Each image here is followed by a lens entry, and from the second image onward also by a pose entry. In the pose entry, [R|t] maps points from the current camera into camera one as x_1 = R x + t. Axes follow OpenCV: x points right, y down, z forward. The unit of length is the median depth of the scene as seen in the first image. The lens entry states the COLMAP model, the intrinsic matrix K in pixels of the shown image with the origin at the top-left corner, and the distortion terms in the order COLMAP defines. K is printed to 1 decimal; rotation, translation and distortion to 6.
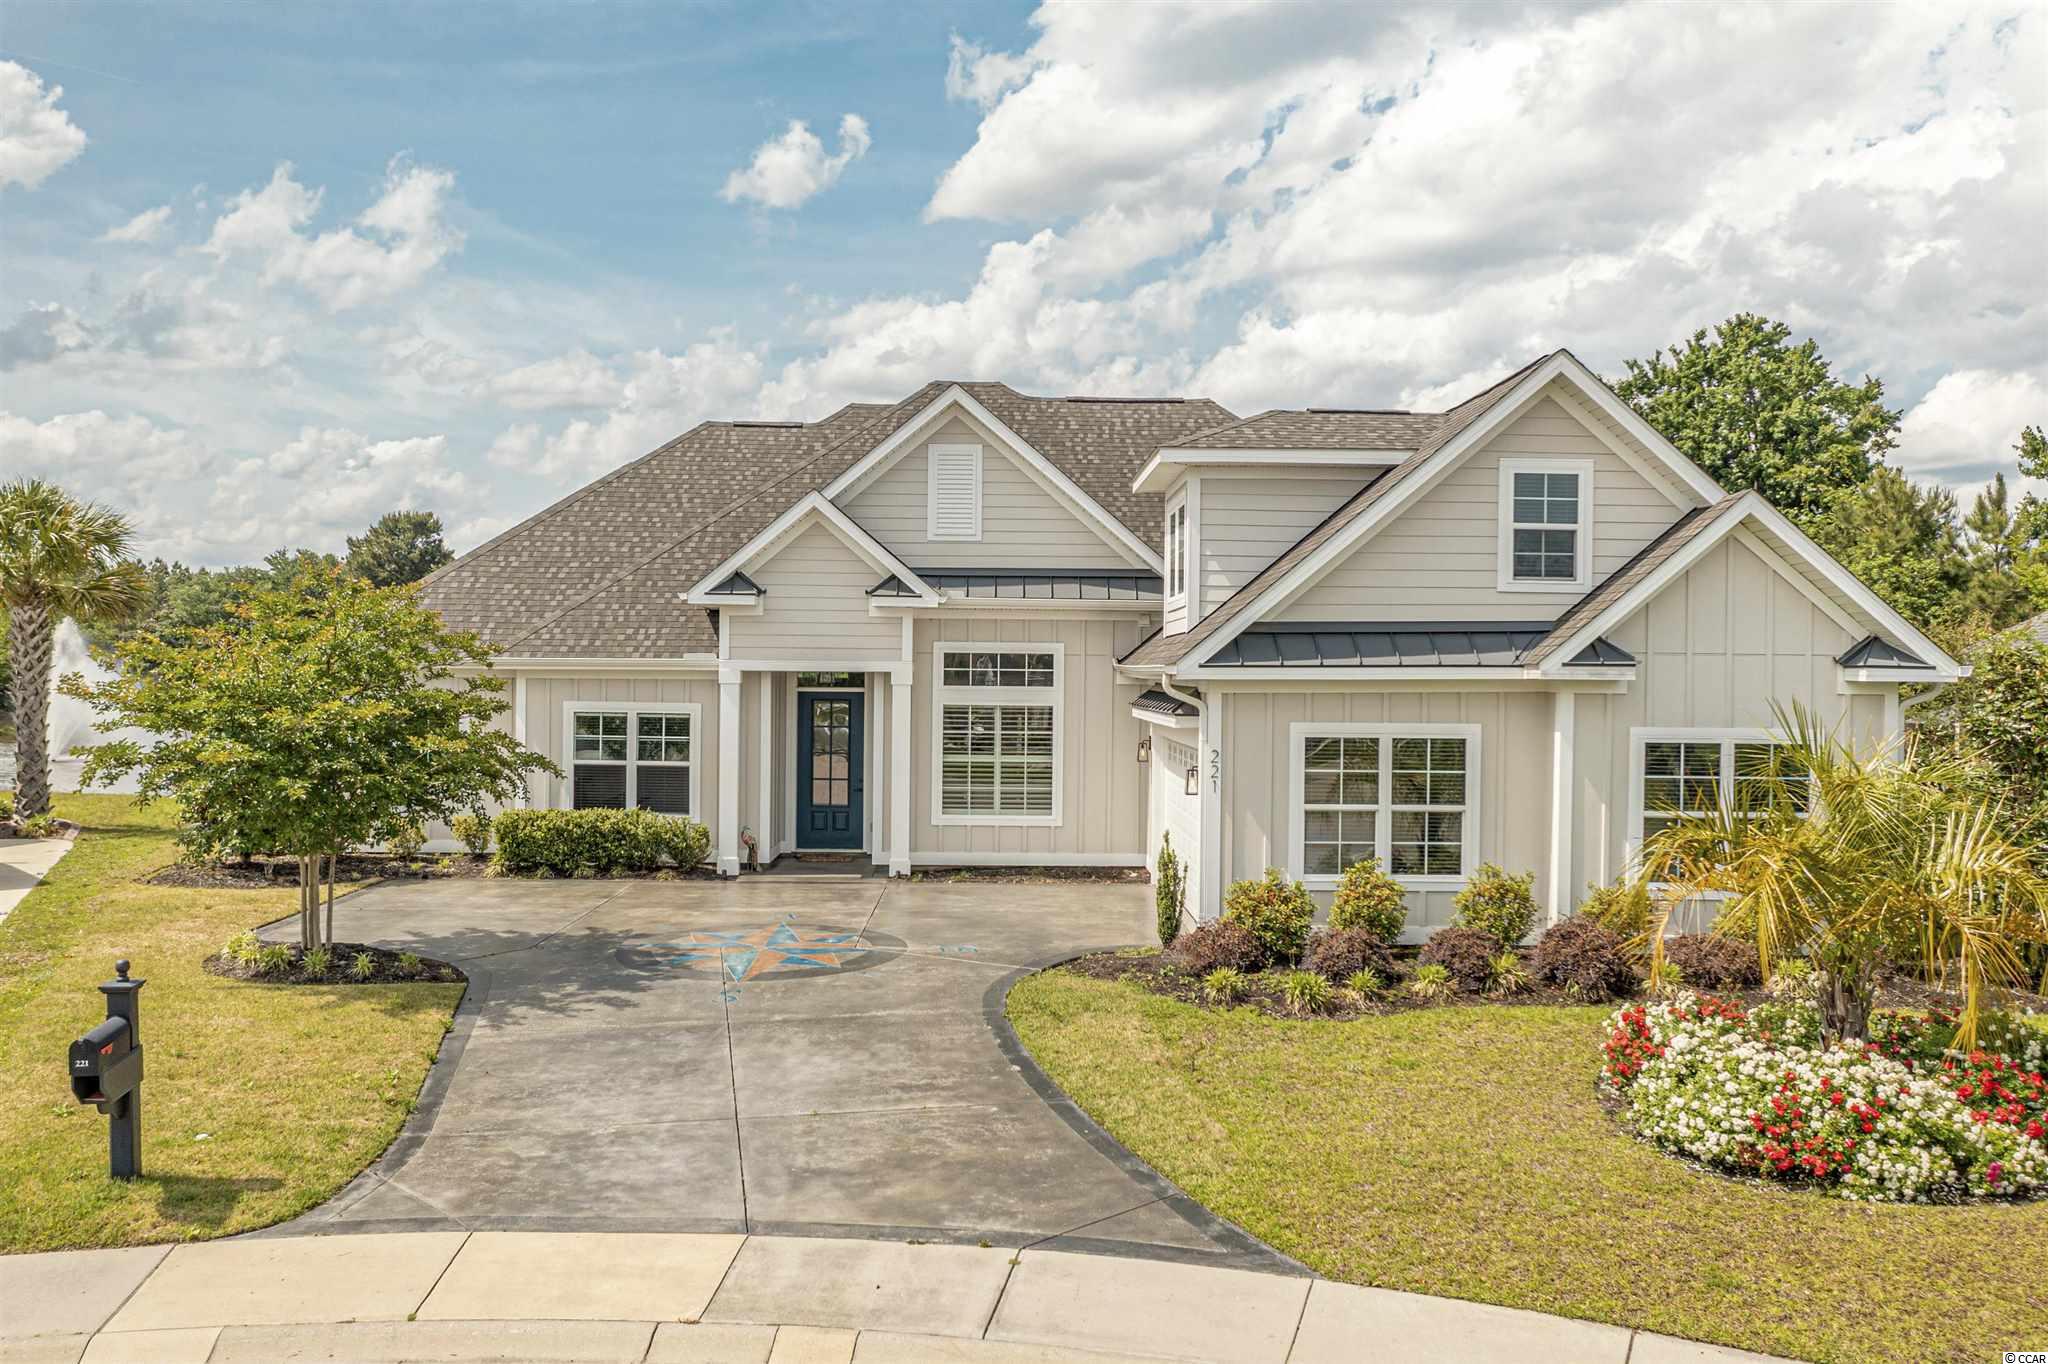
lens RADIAL K [[1594.3, 0, 1015.3], [0, 1594.3, 674.8], [0, 0, 1]] dist [-0.027488, 0.050239]
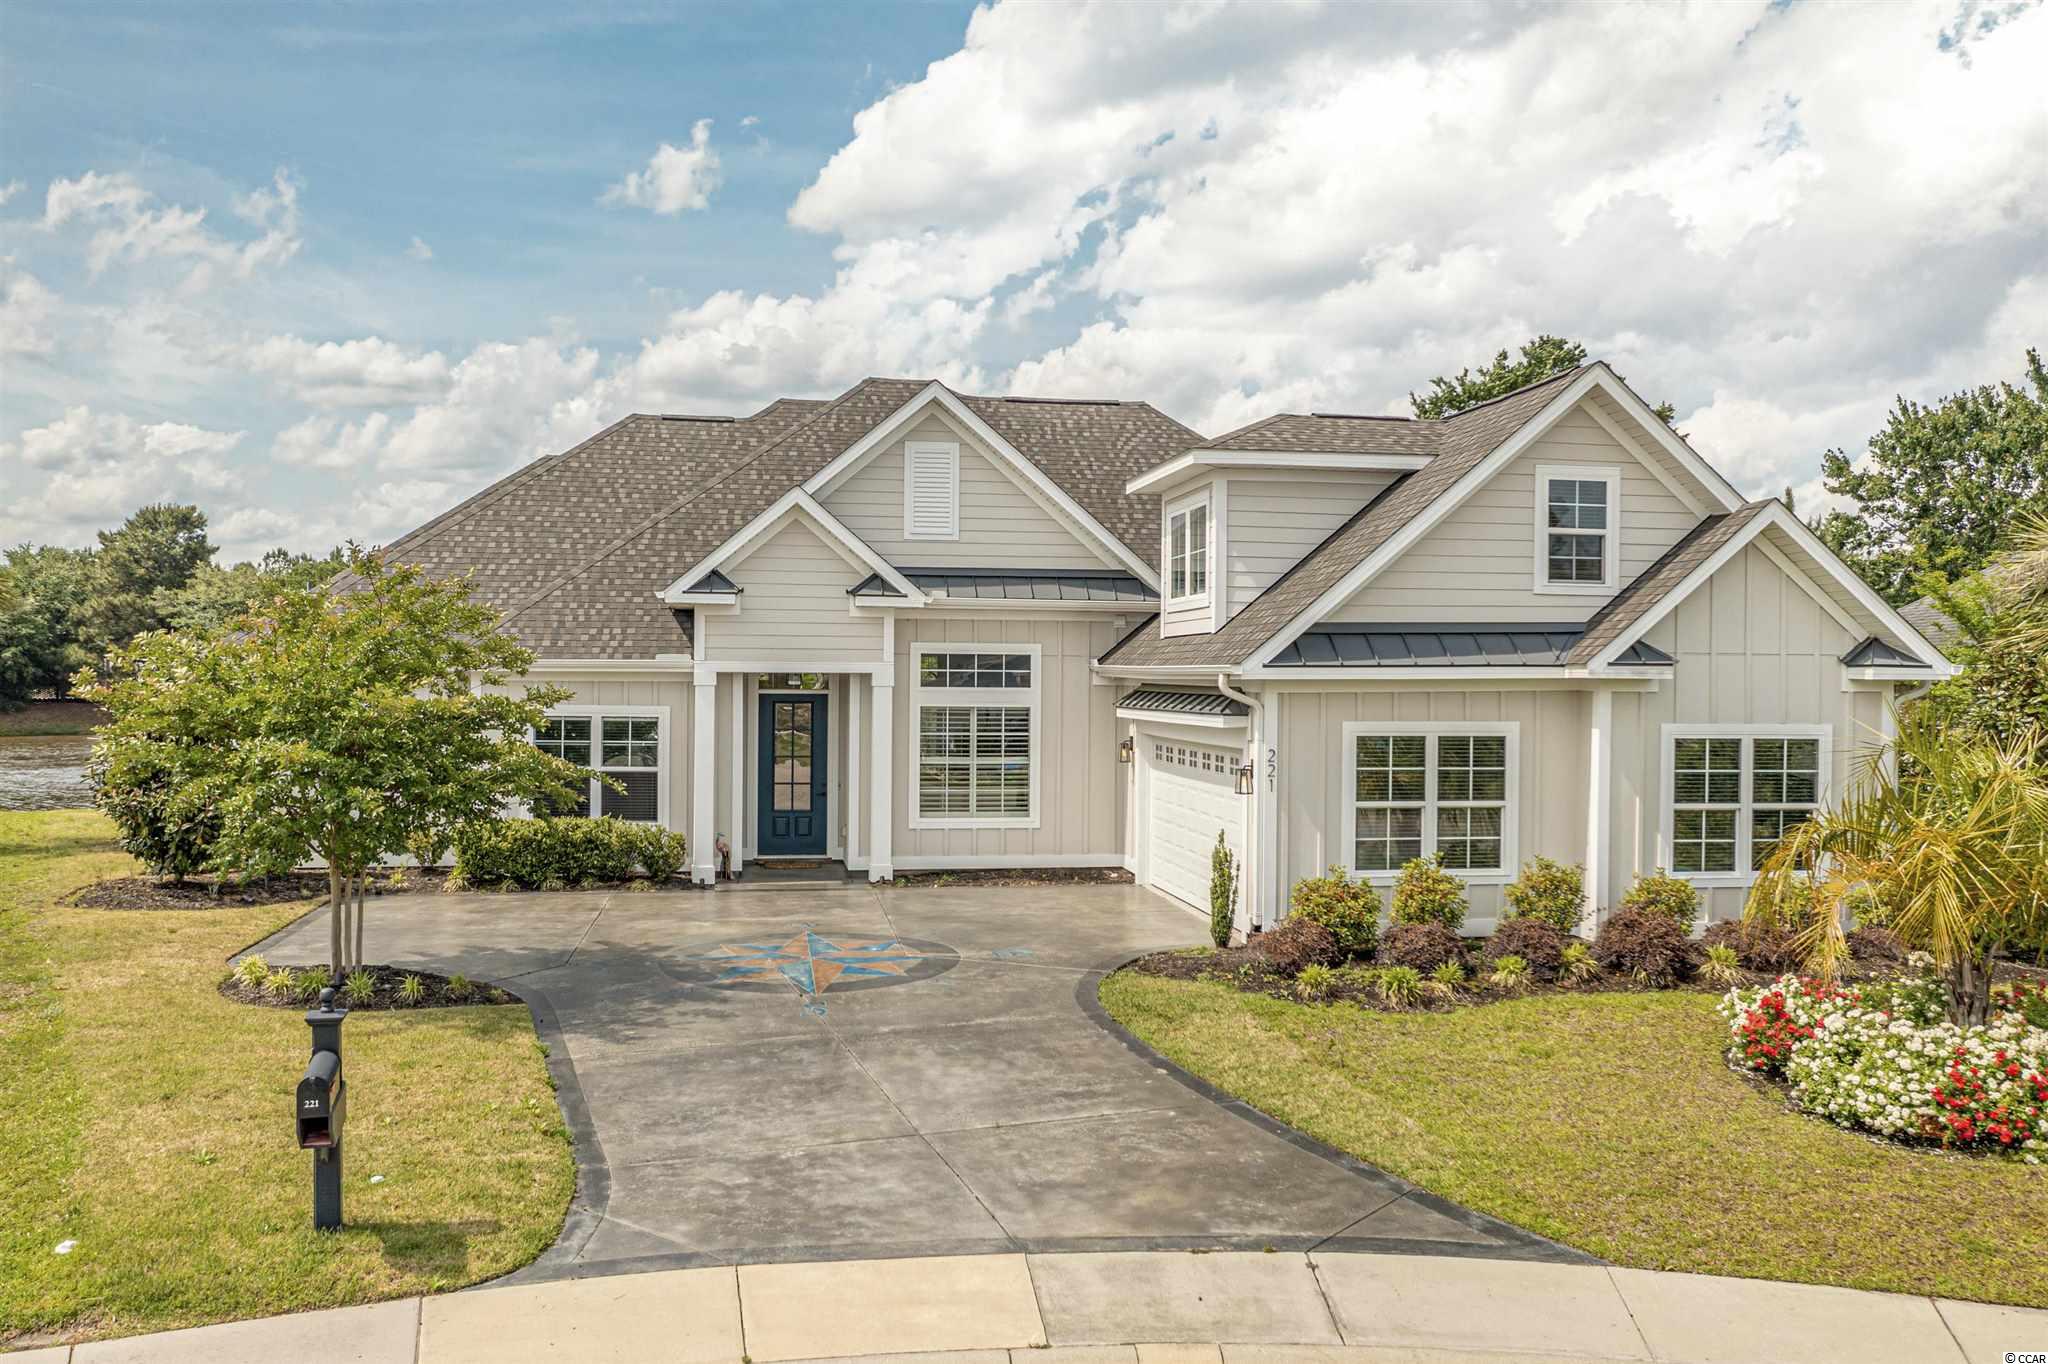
lens RADIAL K [[1594.3, 0, 1015.3], [0, 1594.3, 674.8], [0, 0, 1]] dist [-0.027488, 0.050239]
pose [[0.989733, -0.002242, 0.142910, -0.184007], [0.002457, 0.999996, -0.001325, 0.001005], [-0.142906, 0.001662, 0.989735, 0.025582]]
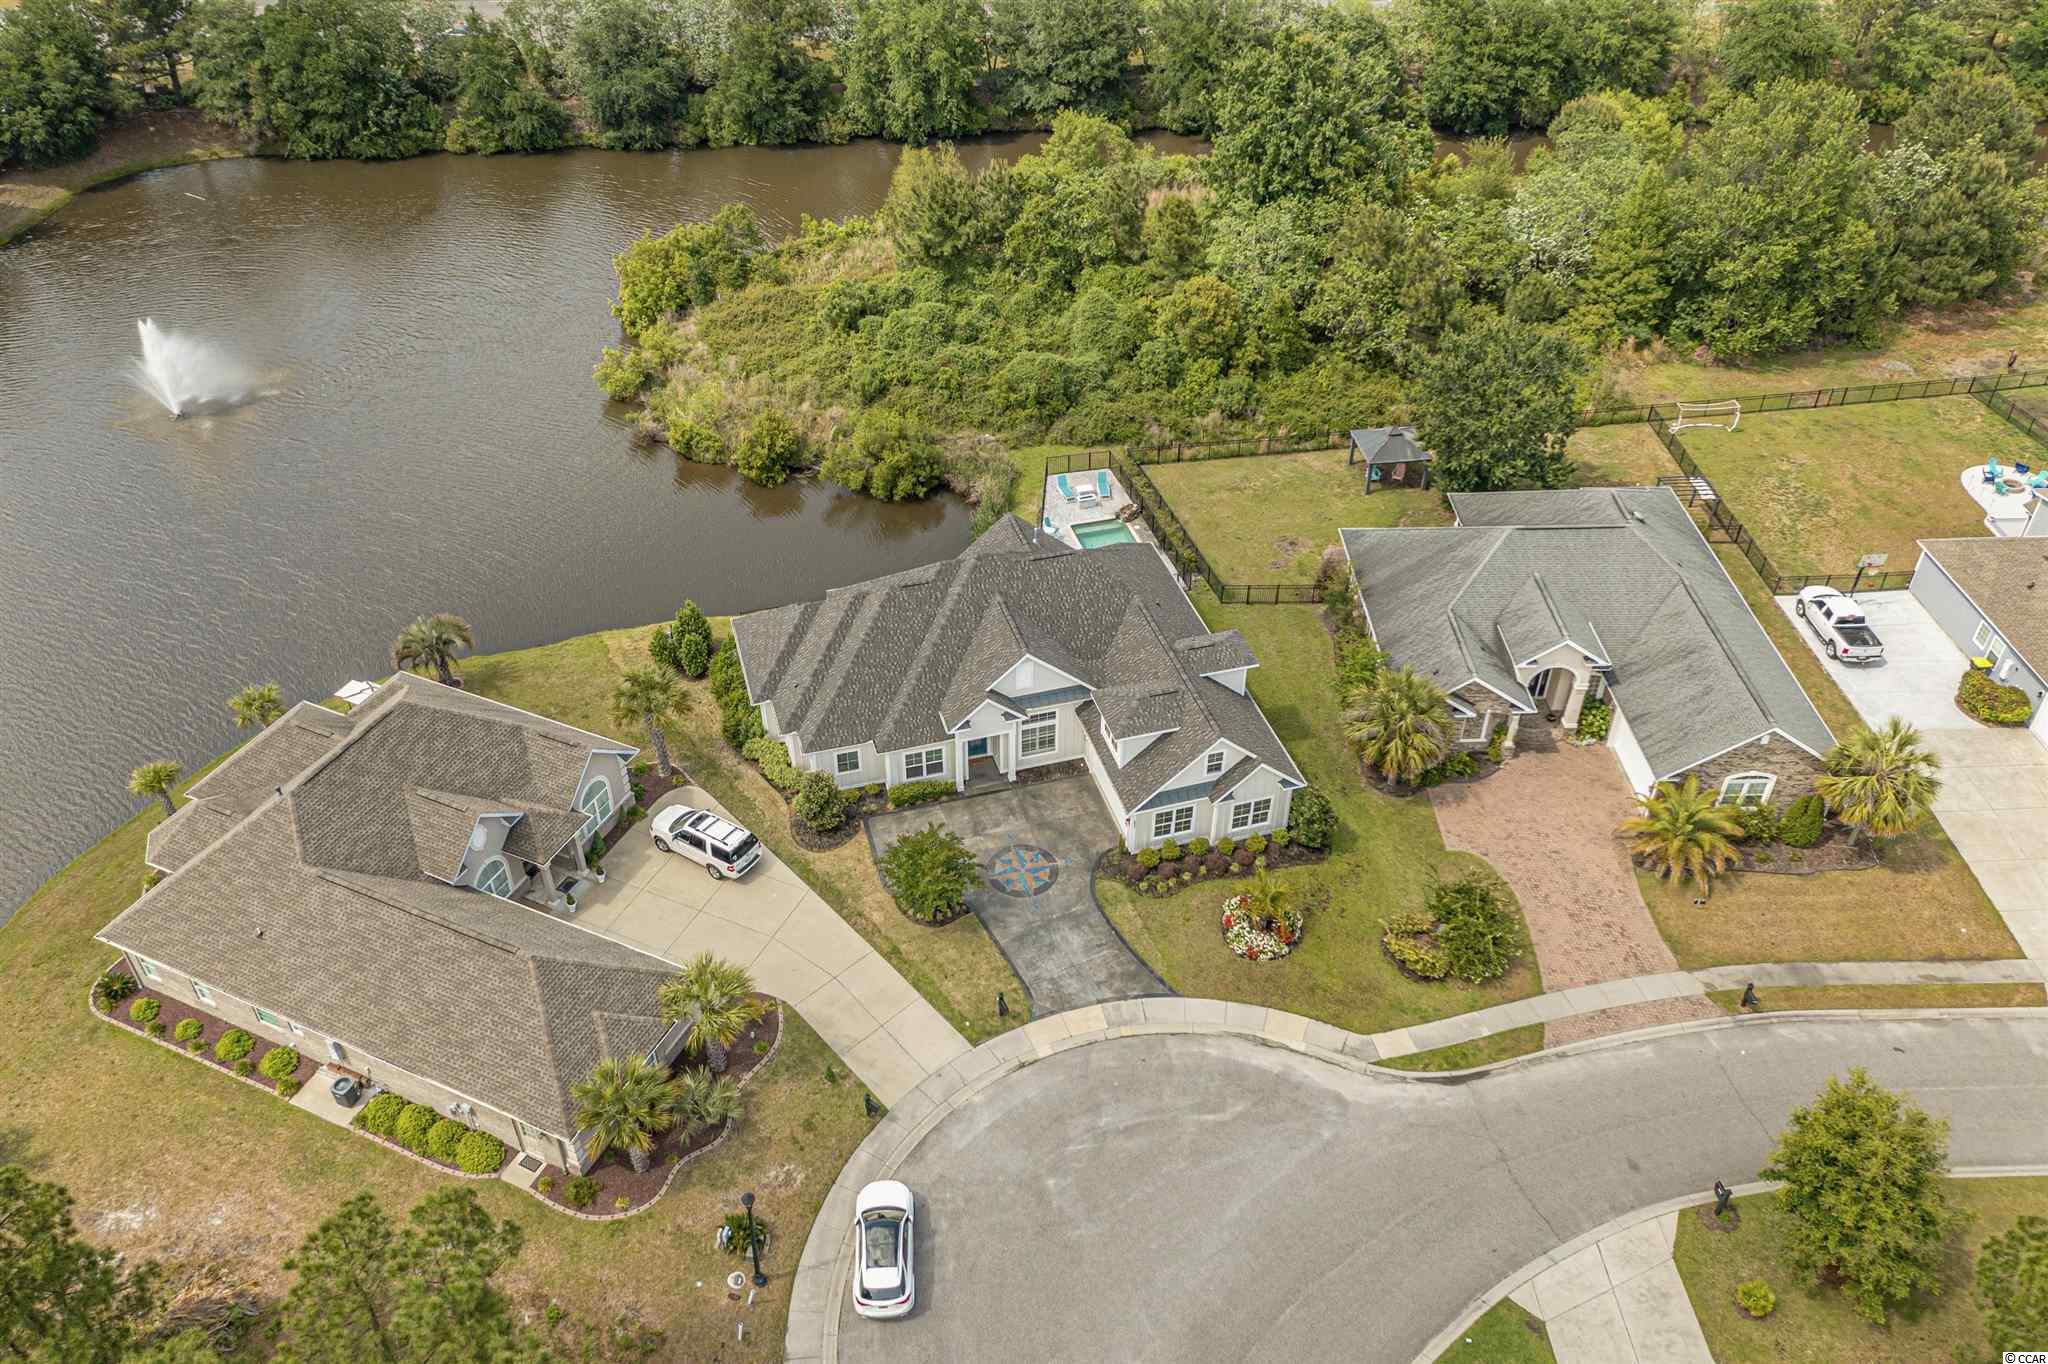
lens RADIAL K [[1594.3, 0, 1015.3], [0, 1594.3, 674.8], [0, 0, 1]] dist [-0.027488, 0.050239]
pose [[0.964777, -0.170020, 0.200745, -0.943629], [0.010331, 0.786987, 0.616883, -2.822792], [-0.262867, -0.593080, 0.761024, -1.834622]]
